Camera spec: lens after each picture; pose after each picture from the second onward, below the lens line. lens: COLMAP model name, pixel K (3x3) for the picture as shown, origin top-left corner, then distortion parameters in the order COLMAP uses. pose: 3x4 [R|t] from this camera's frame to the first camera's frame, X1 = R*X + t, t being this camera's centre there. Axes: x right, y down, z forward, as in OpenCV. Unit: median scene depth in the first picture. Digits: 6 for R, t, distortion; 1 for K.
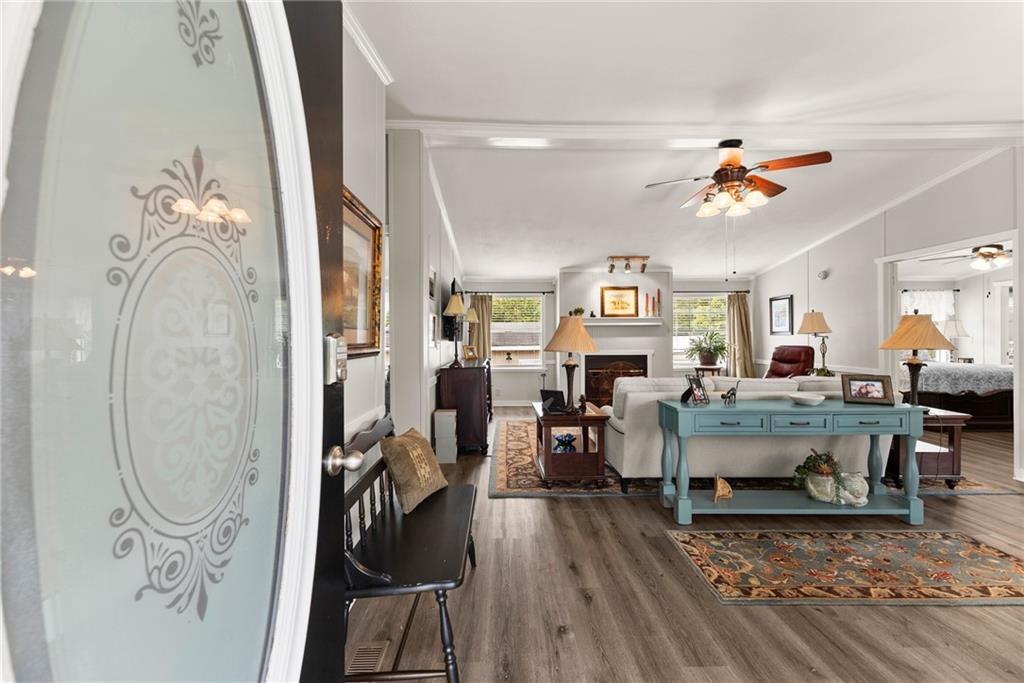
lens RADIAL K [[414.4, 0, 505.6], [0, 414.4, 330.7], [0, 0, 1]] dist [0.002289, -0.000139]
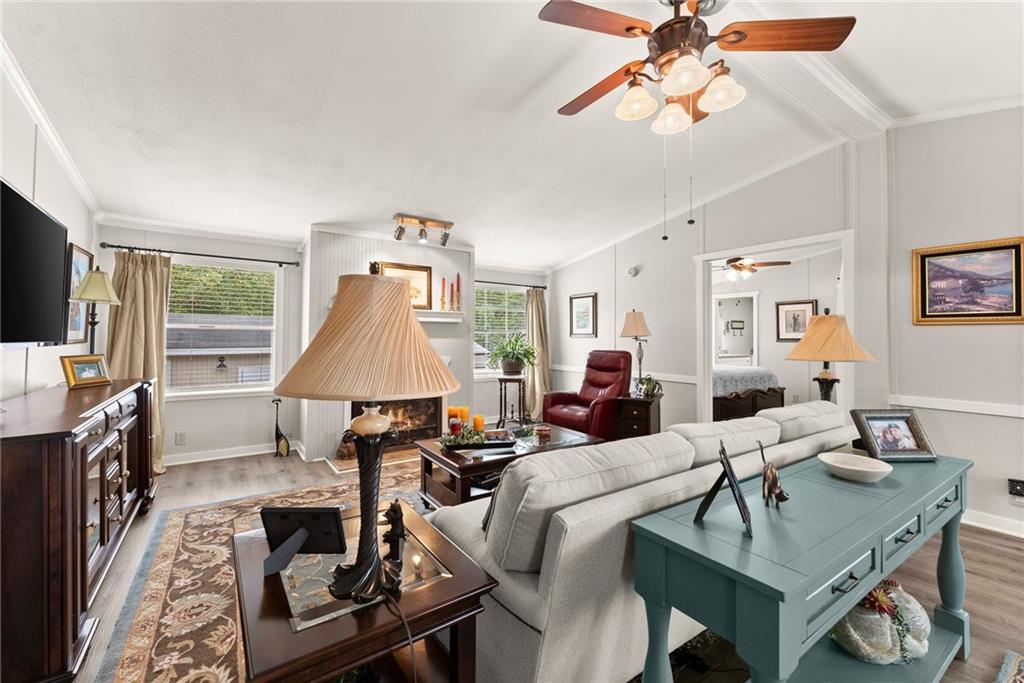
lens RADIAL K [[414.4, 0, 505.6], [0, 414.4, 330.7], [0, 0, 1]] dist [0.002289, -0.000139]
pose [[0.830826, 0.019248, 0.556200, 0.034705], [-0.020230, 0.999786, -0.004381, 0.002763], [-0.556165, -0.007612, 0.831037, 0.363289]]
